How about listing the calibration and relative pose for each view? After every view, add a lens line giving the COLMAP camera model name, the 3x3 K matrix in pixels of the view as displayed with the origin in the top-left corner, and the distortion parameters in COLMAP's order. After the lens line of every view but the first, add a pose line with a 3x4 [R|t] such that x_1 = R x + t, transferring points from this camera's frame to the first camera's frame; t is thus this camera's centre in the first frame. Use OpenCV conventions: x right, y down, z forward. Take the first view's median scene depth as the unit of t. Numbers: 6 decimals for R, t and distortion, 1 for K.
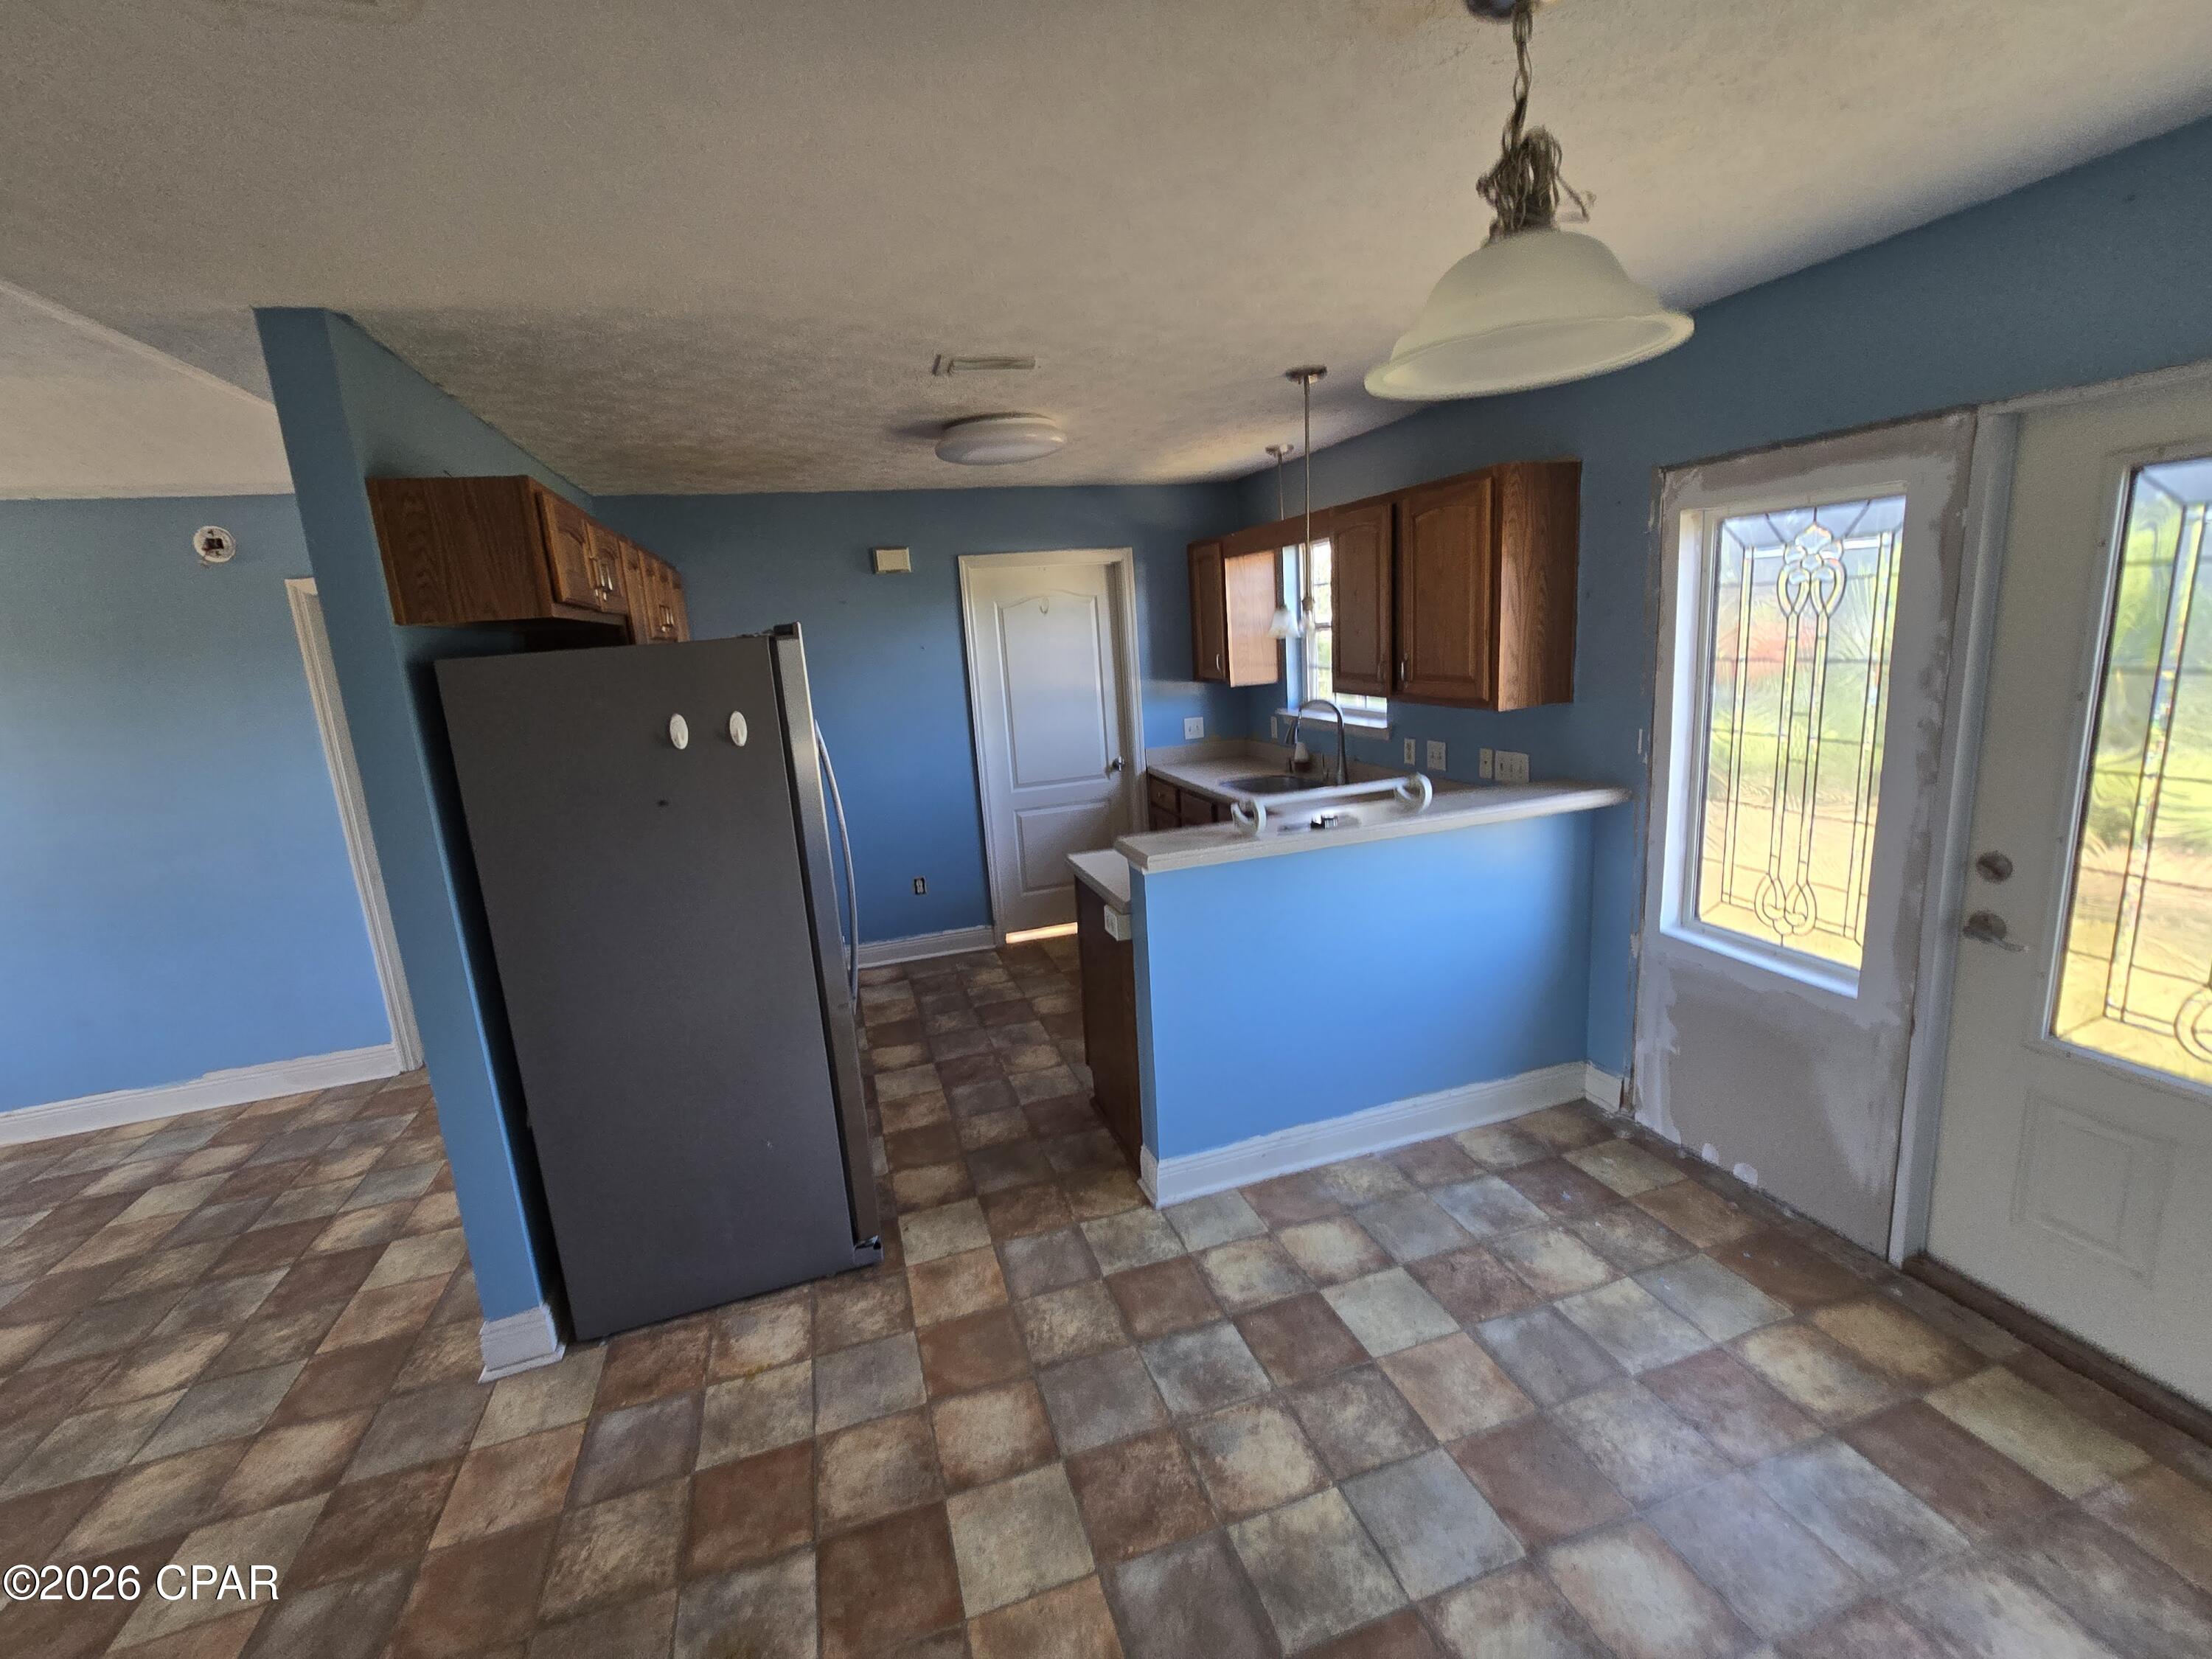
lens RADIAL K [[913.6, 0, 1090.1], [0, 913.6, 813.1], [0, 0, 1]] dist [-0.006757, 0.002678]
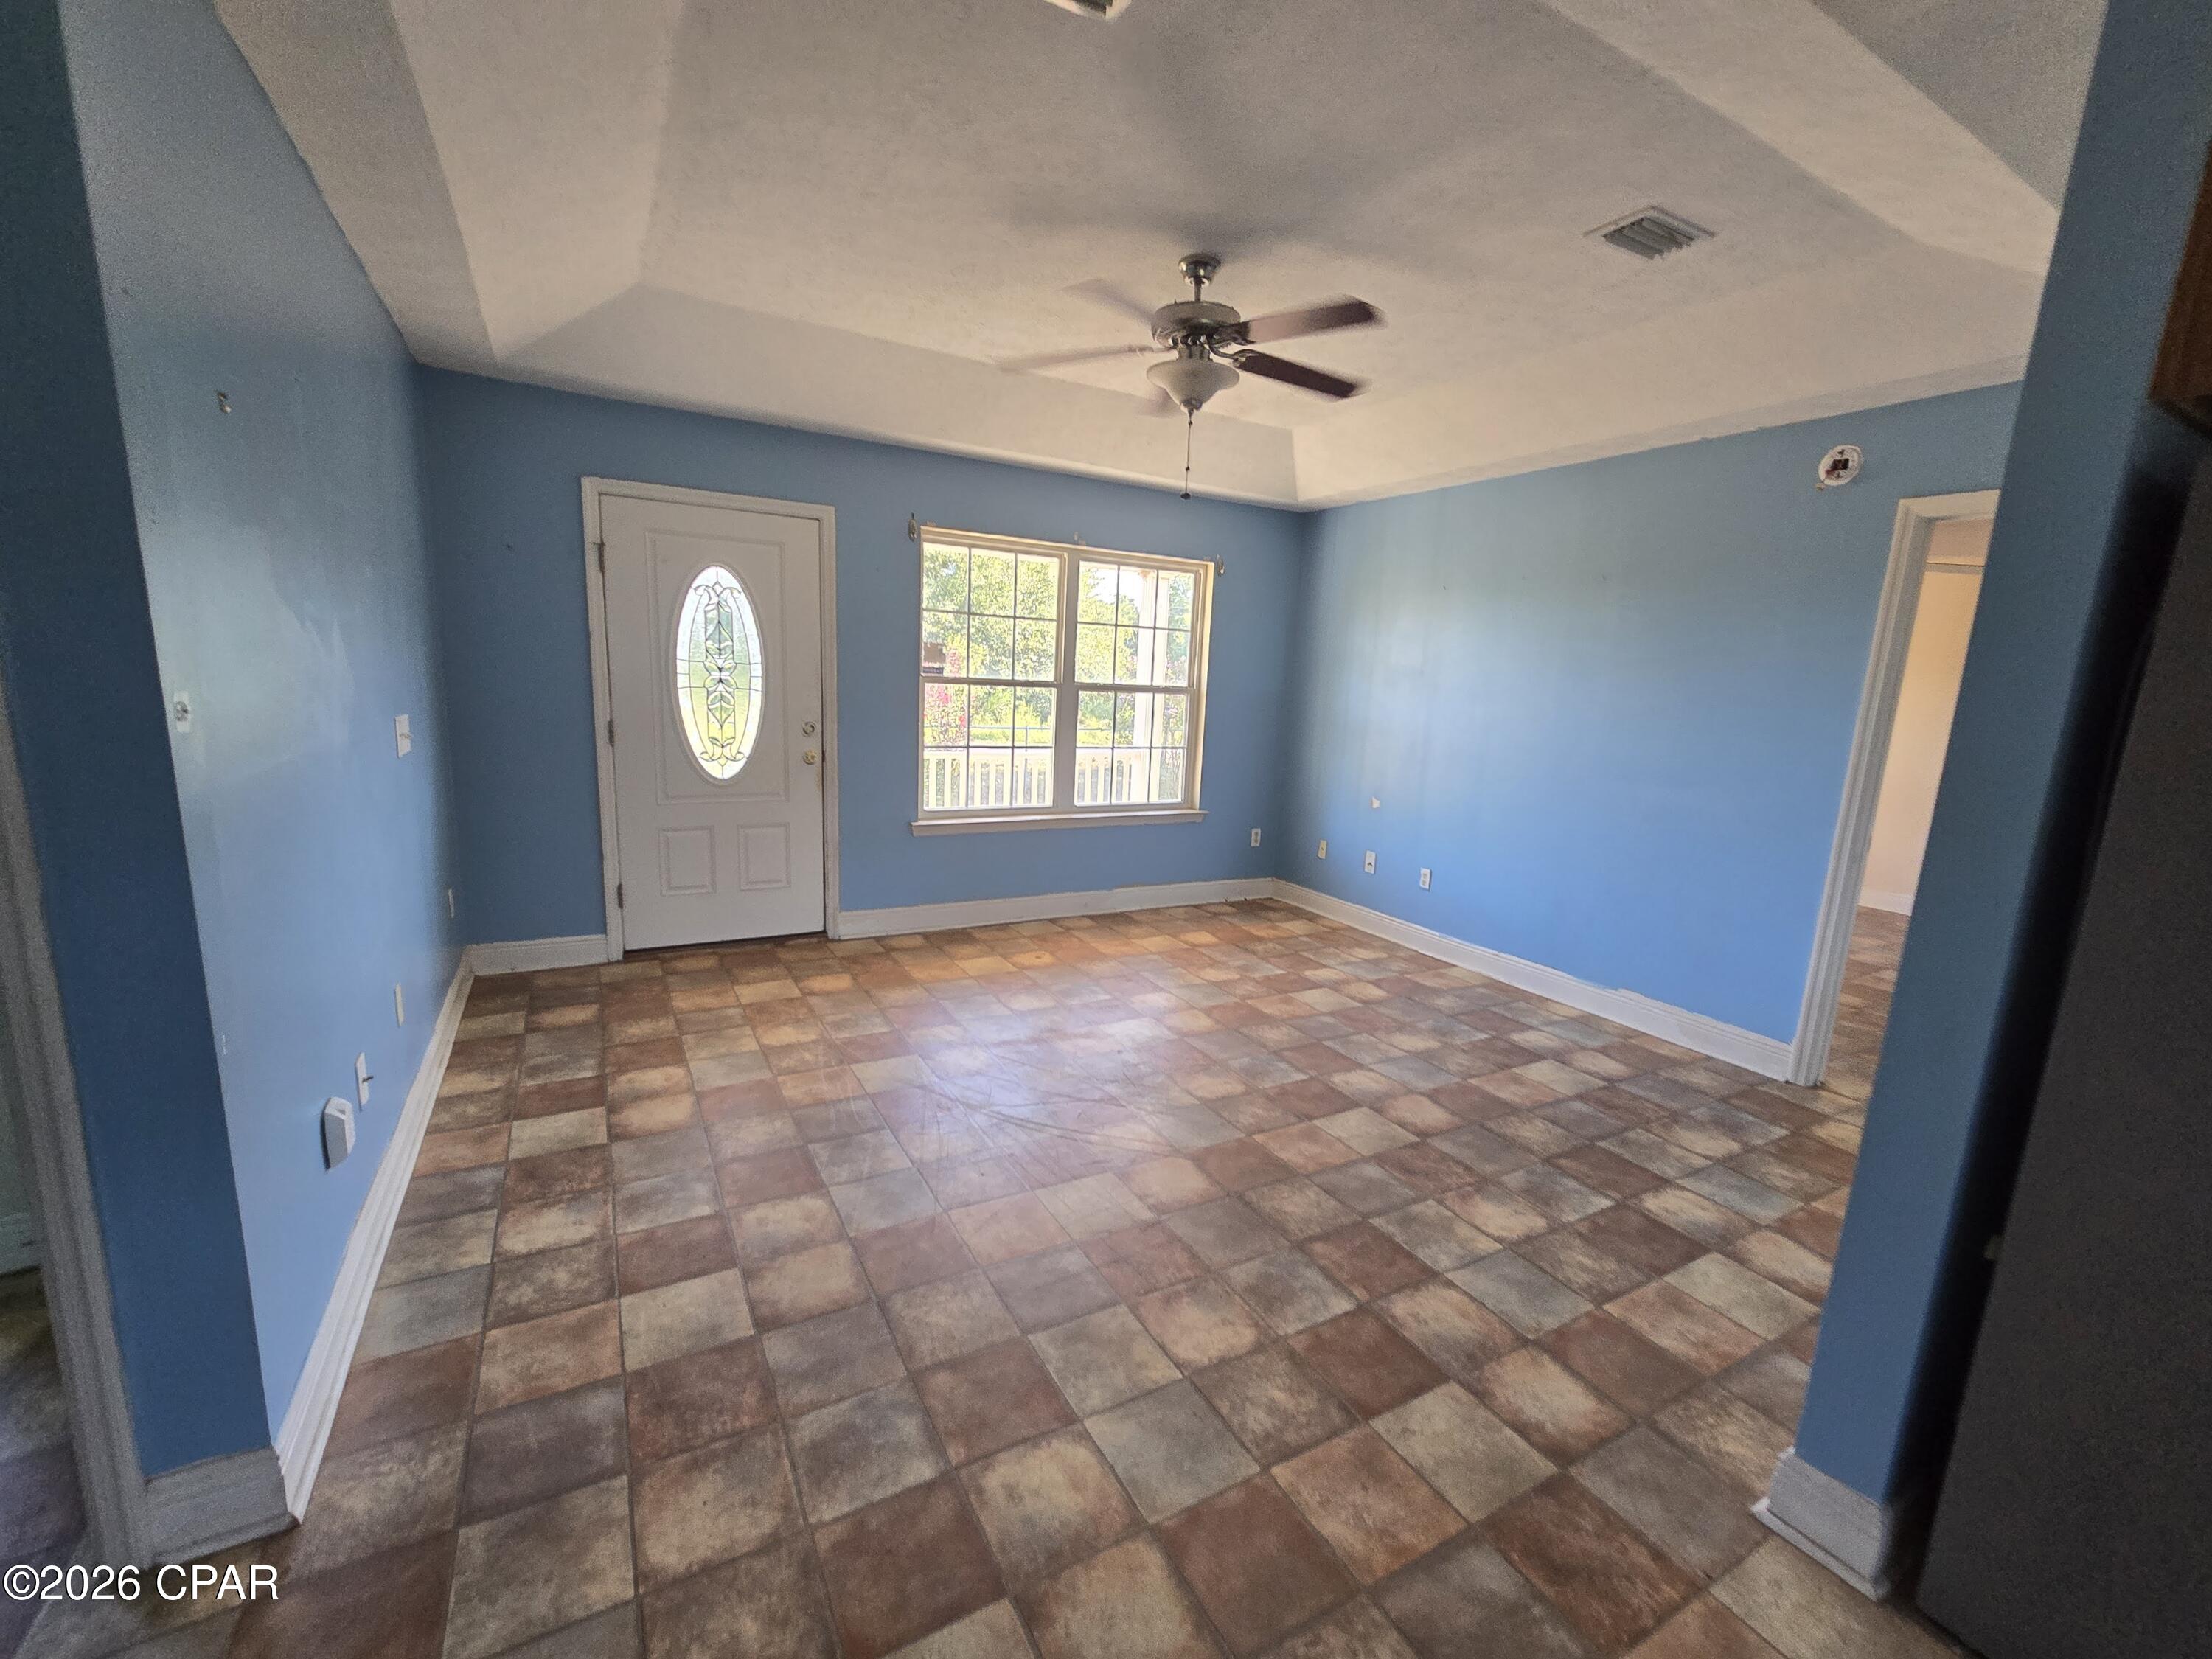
lens RADIAL K [[913.6, 0, 1110.0], [0, 913.6, 845.3], [0, 0, 1]] dist [-0.006757, 0.002678]
pose [[0.200206, 0.257408, -0.945335, -0.195668], [-0.252750, 0.945781, 0.204001, 0.092580], [0.946591, 0.198092, 0.254411, 0.199552]]
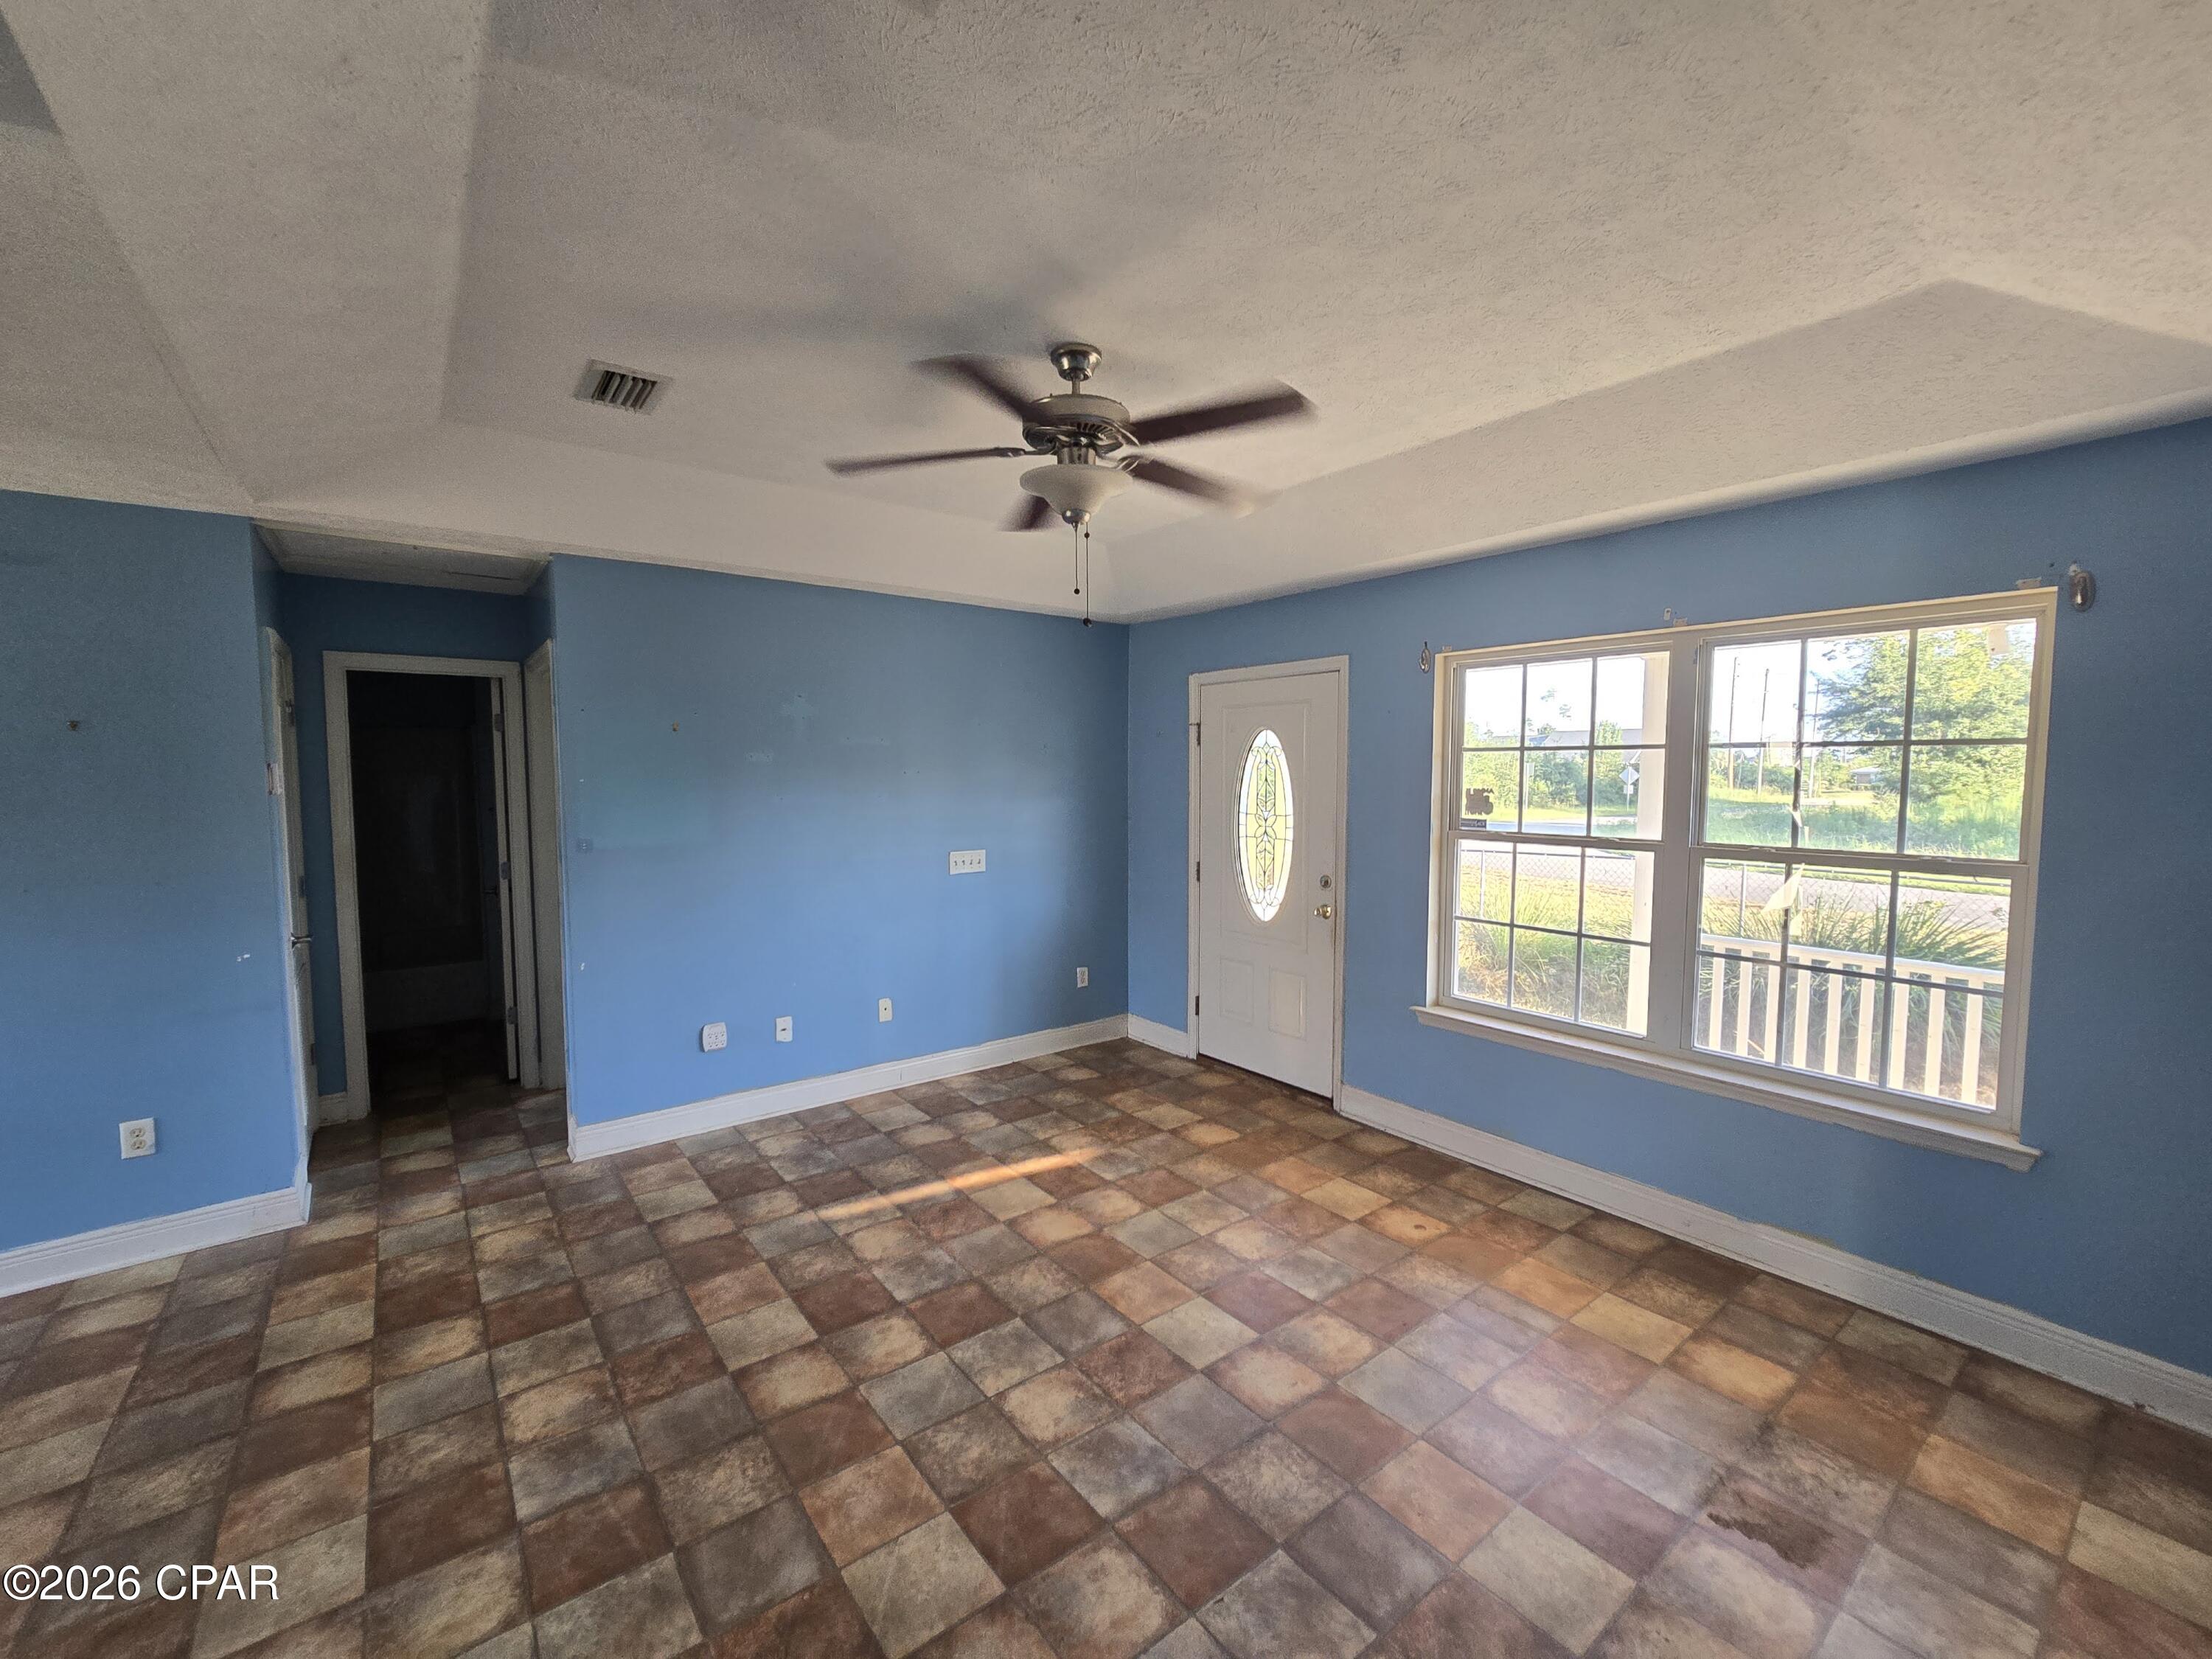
lens RADIAL K [[913.6, 0, 1098.7], [0, 913.6, 828.7], [0, 0, 1]] dist [-0.006757, 0.002678]
pose [[-0.937764, 0.090287, -0.335330, -1.055257], [-0.004932, 0.962051, 0.272824, -0.164319], [0.347237, 0.257499, -0.901732, 1.382701]]
